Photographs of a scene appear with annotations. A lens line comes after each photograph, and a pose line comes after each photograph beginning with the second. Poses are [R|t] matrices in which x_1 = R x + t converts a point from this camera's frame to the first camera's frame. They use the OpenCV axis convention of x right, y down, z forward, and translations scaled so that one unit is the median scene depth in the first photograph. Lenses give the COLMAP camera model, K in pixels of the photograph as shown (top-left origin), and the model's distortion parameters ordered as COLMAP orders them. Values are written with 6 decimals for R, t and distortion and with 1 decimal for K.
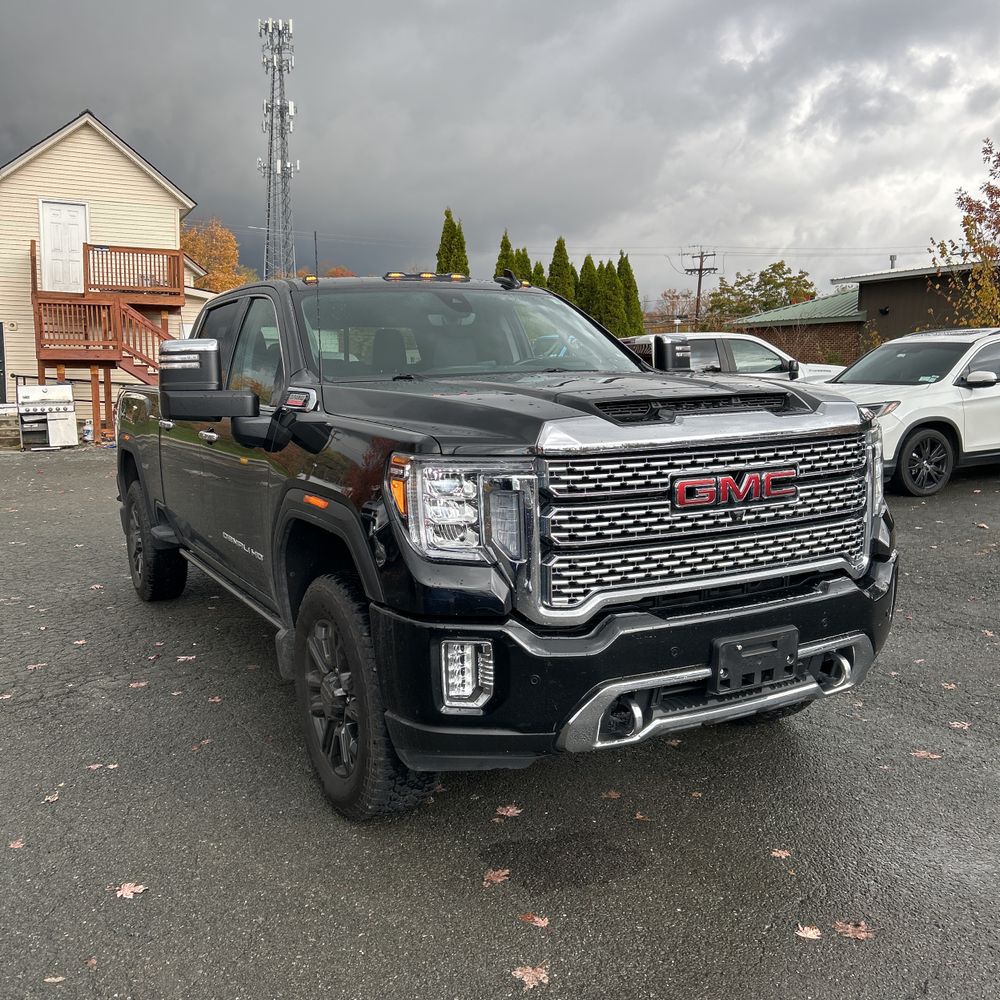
lens RADIAL K [[1011.6, 0, 494.9], [0, 1011.6, 476.6], [0, 0, 1]] dist [0.078839, -0.113688]
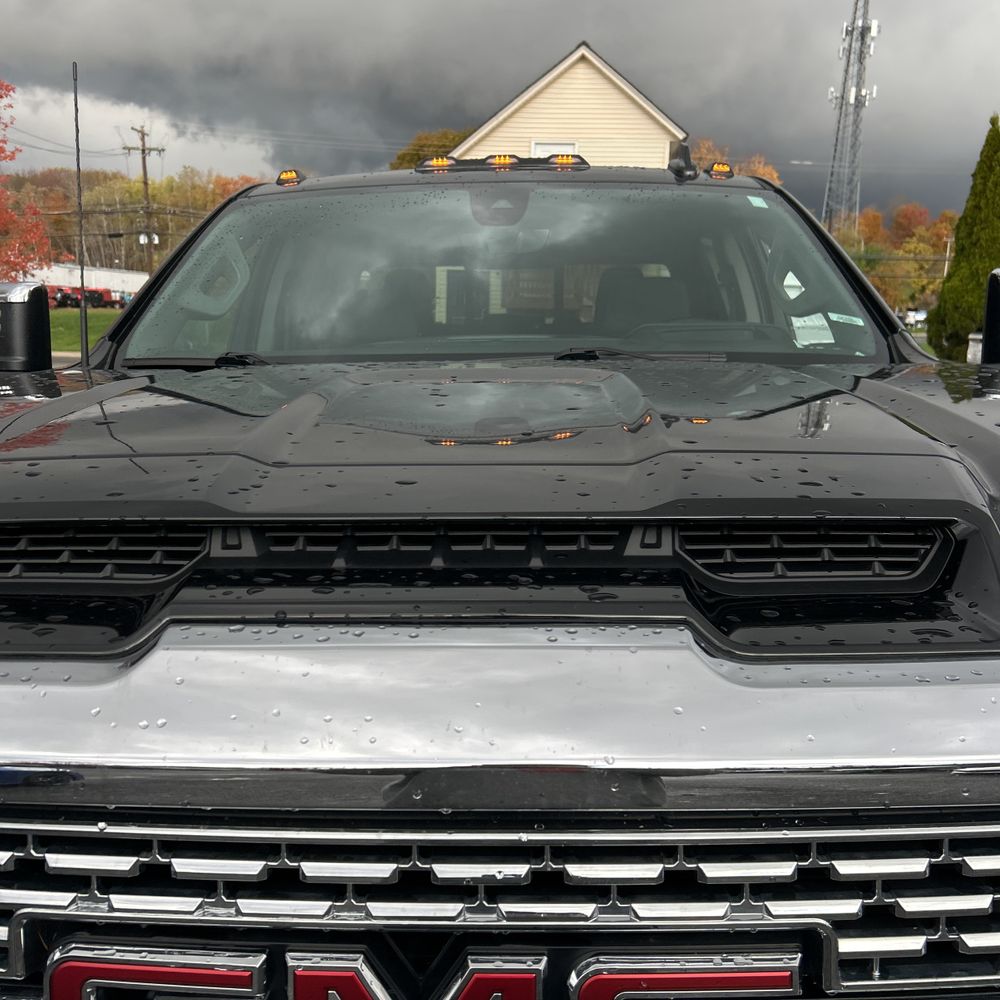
lens RADIAL K [[1013.2, 0, 504.8], [0, 1013.2, 496.9], [0, 0, 1]] dist [0.024563, 0.005437]
pose [[0.863467, 0.104739, -0.493412, 0.252221], [-0.069119, 0.993545, 0.089946, -0.081608], [0.499648, -0.043561, 0.865133, 0.612229]]
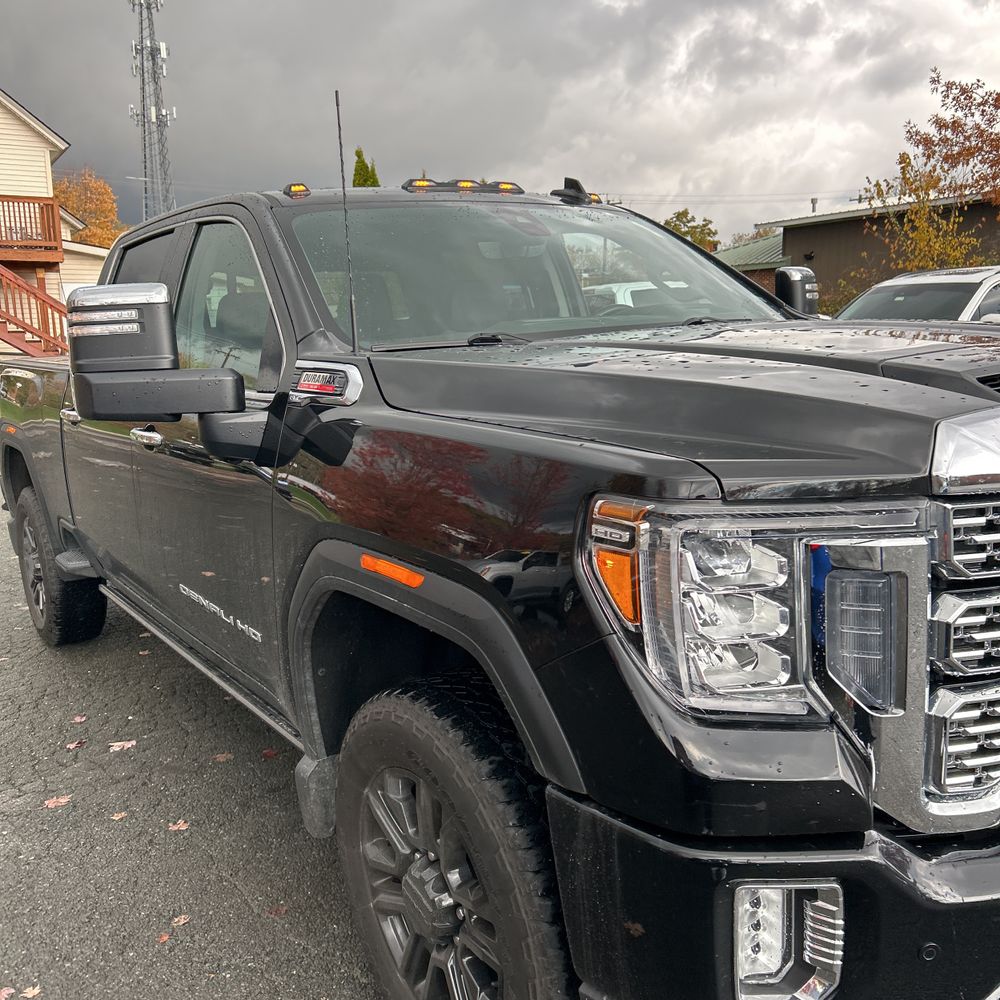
lens RADIAL K [[1013.2, 0, 504.8], [0, 1013.2, 496.9], [0, 0, 1]] dist [0.024563, 0.005437]
pose [[0.993404, -0.043506, 0.106096, -0.140512], [0.036821, 0.997259, 0.064171, -0.039830], [-0.108597, -0.059841, 0.992283, 0.367869]]
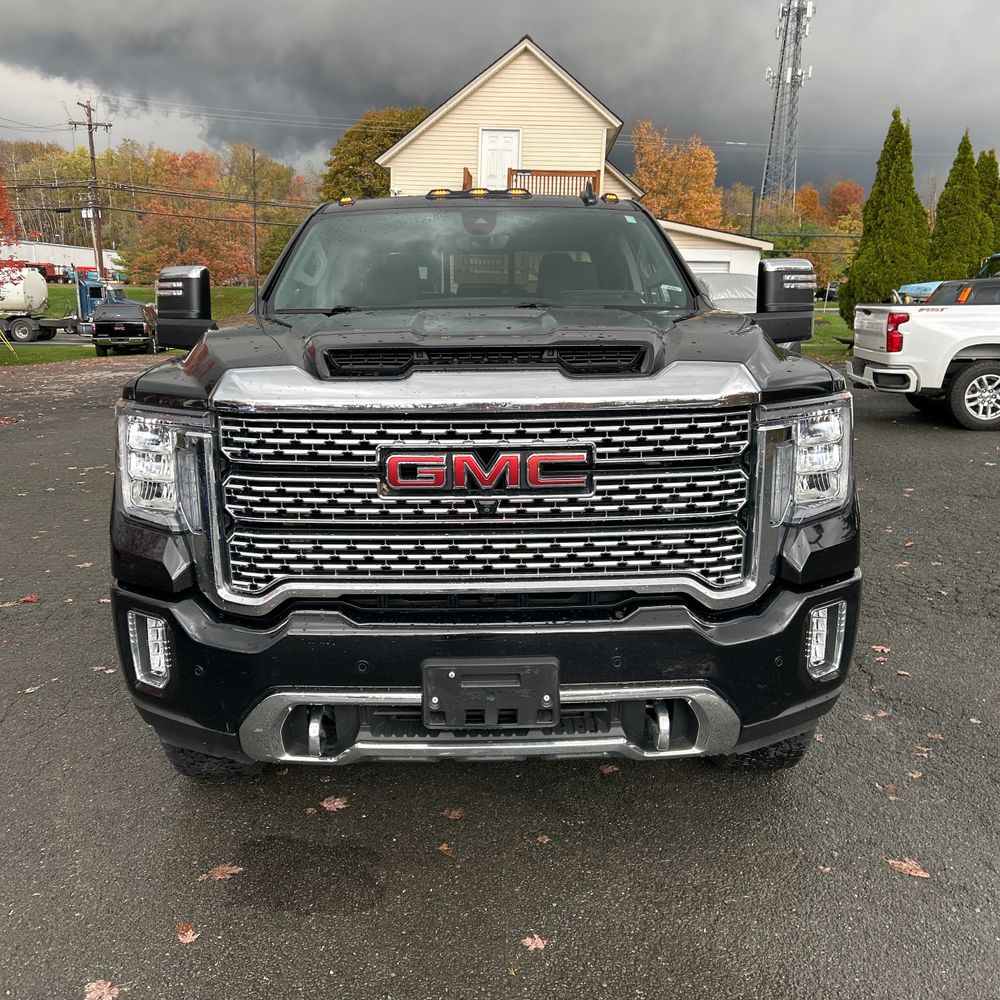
lens RADIAL K [[1019.7, 0, 501.8], [0, 1019.7, 482.9], [0, 0, 1]] dist [0.042477, -0.029865]
pose [[0.887661, 0.100420, -0.449415, 0.435443], [-0.064105, 0.993378, 0.095350, -0.039166], [0.456013, -0.055829, 0.888220, 0.237334]]
